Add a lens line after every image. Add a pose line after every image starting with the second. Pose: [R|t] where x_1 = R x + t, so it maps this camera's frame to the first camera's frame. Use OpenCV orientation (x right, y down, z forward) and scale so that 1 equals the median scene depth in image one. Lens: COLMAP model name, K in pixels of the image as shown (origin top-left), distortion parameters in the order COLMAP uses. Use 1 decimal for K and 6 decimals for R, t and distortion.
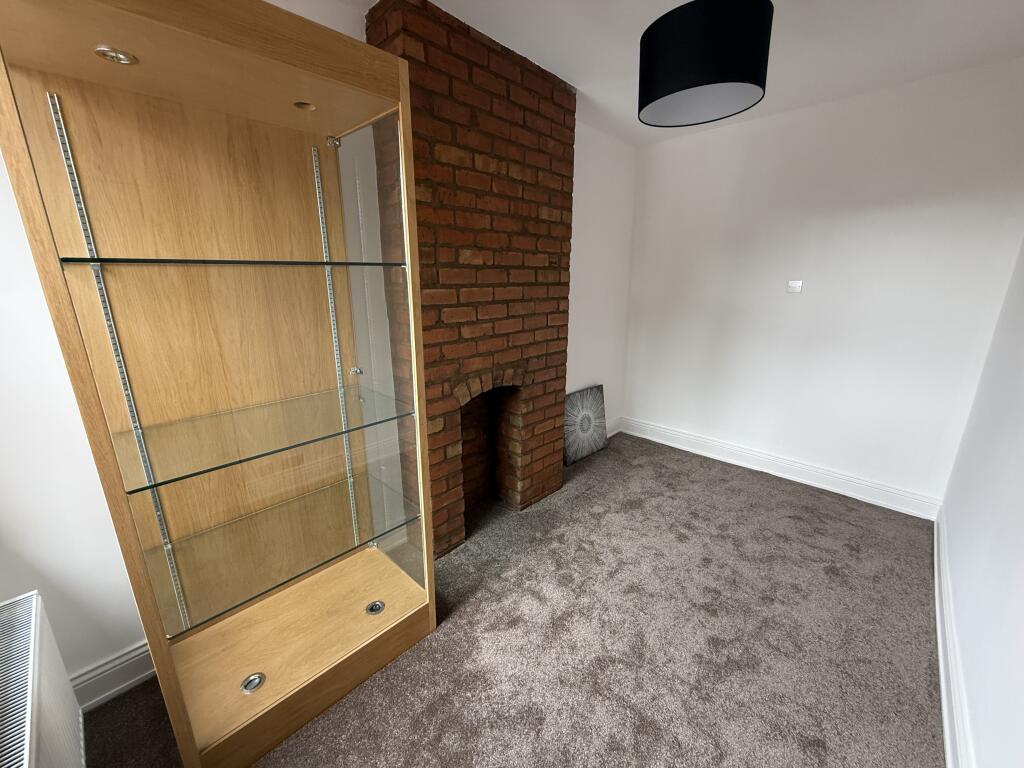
lens RADIAL K [[409.2, 0, 510.7], [0, 409.2, 383.7], [0, 0, 1]] dist [0.001786, 0.000187]
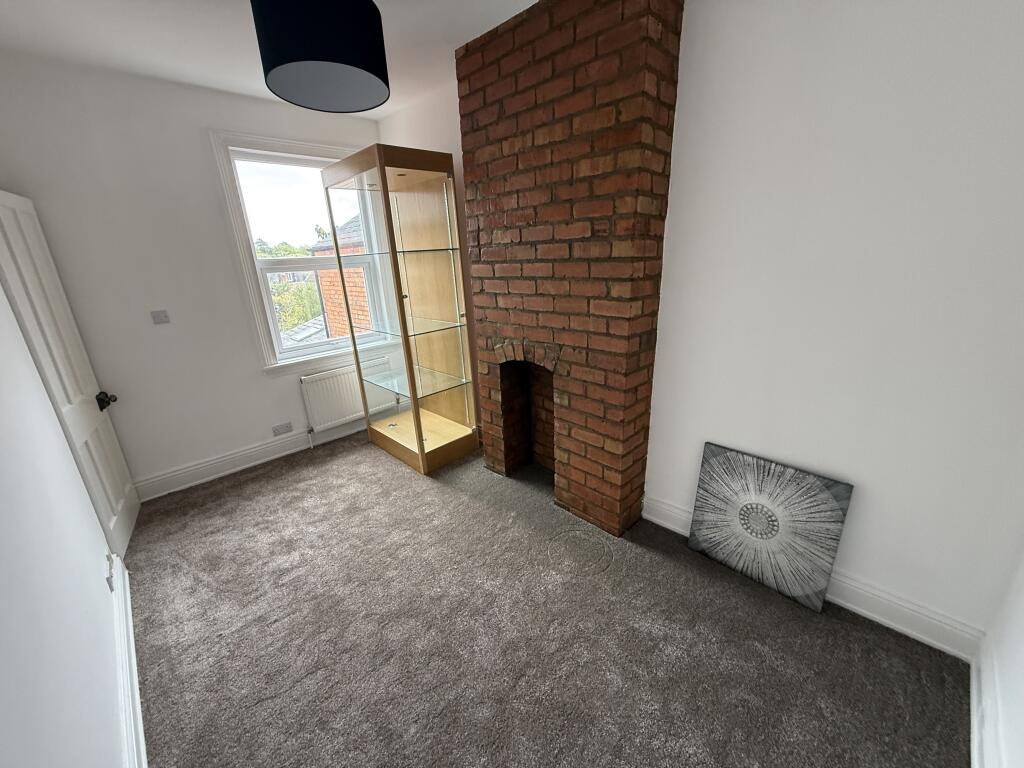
lens RADIAL K [[409.2, 0, 510.7], [0, 409.2, 383.7], [0, 0, 1]] dist [0.001786, 0.000187]
pose [[-0.036343, 0.302153, -0.952566, 0.988481], [-0.215213, 0.928464, 0.302718, -0.246391], [0.975891, 0.216006, 0.031284, 0.950173]]
